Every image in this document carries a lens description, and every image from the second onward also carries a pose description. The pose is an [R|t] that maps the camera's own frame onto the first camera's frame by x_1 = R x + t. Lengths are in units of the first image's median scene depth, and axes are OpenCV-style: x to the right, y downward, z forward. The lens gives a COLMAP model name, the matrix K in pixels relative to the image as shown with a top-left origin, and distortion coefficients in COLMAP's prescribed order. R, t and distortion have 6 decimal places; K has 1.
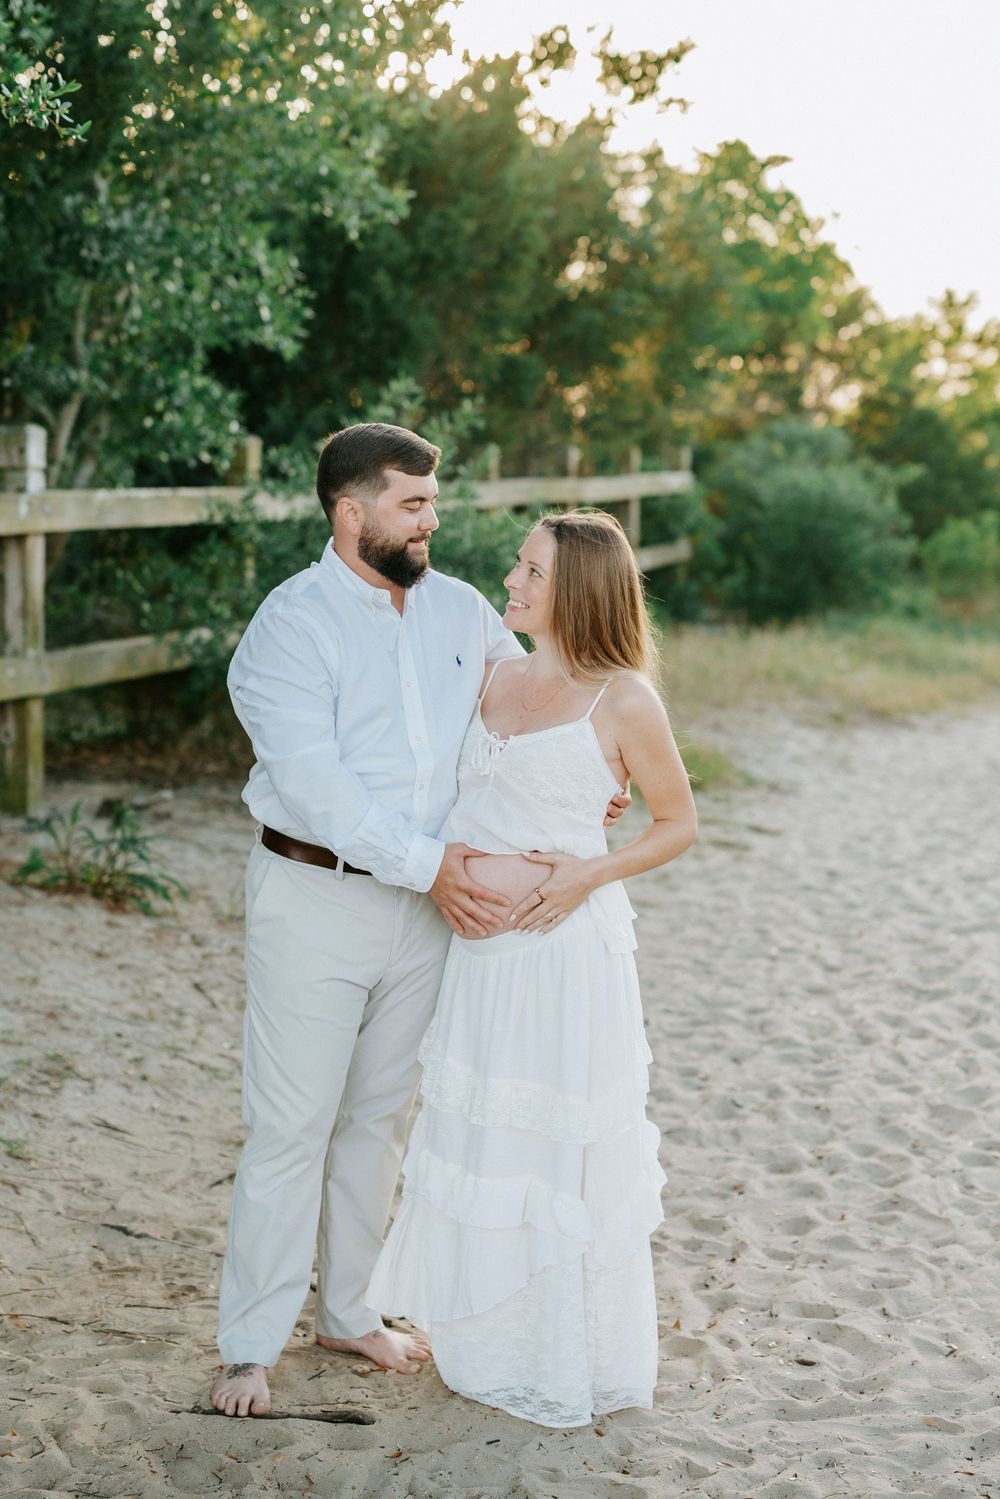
lens RADIAL K [[2586.8, 0, 500.0], [0, 2586.8, 749.5], [0, 0, 1]] dist [-0.011831, 0.055055]
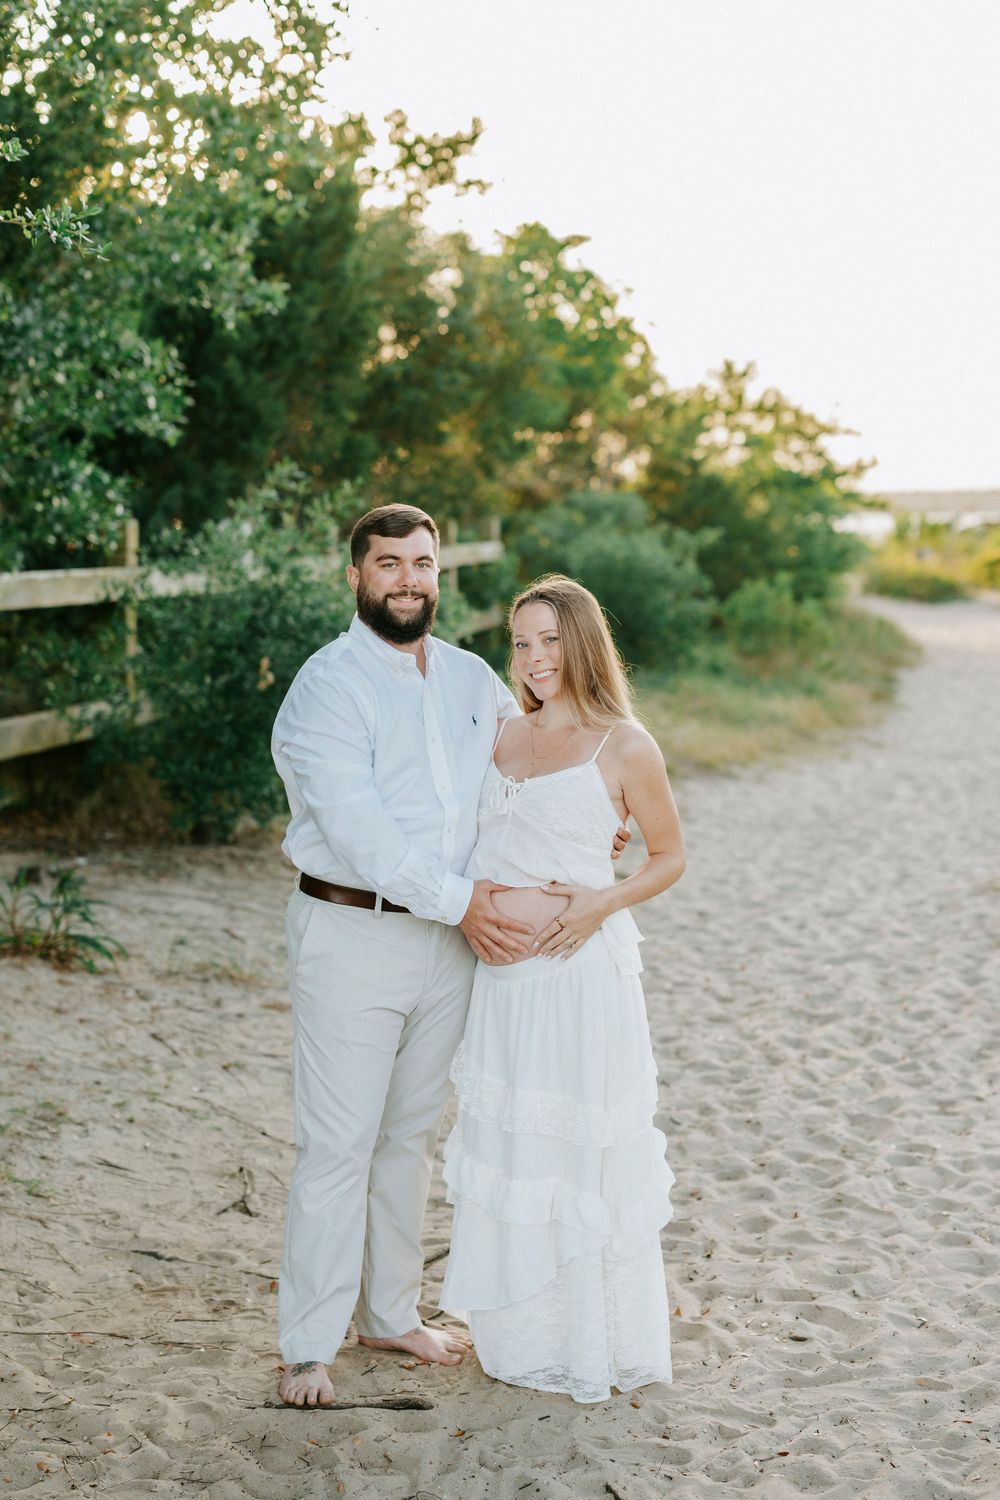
lens RADIAL K [[2531.5, 0, 515.0], [0, 2531.5, 721.5], [0, 0, 1]] dist [0.009205, -0.086360]
pose [[0.995646, -0.031797, 0.087629, -0.044762], [0.034982, 0.998773, -0.035058, 0.003248], [-0.086407, 0.037970, 0.995536, -0.040422]]
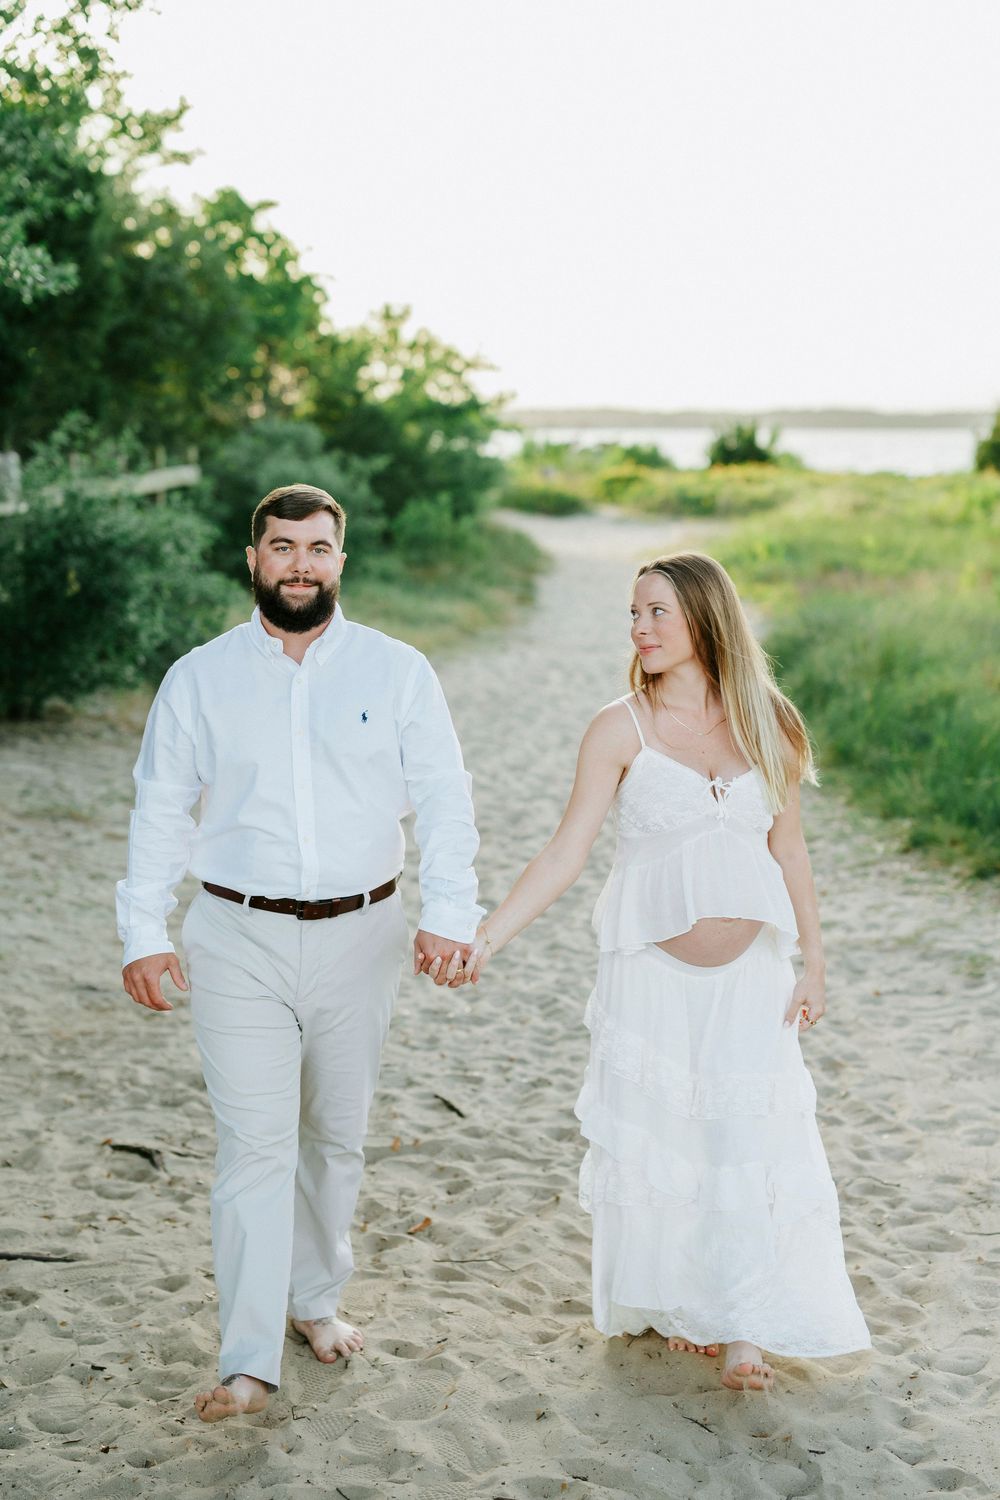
lens RADIAL K [[2261.6, 0, 507.2], [0, 2261.6, 798.1], [0, 0, 1]] dist [-0.002379, 0.052208]
pose [[0.973217, -0.054489, 0.223339, -0.113747], [0.044917, 0.997850, 0.047722, 0.009849], [-0.225459, -0.036413, 0.973572, -0.219566]]
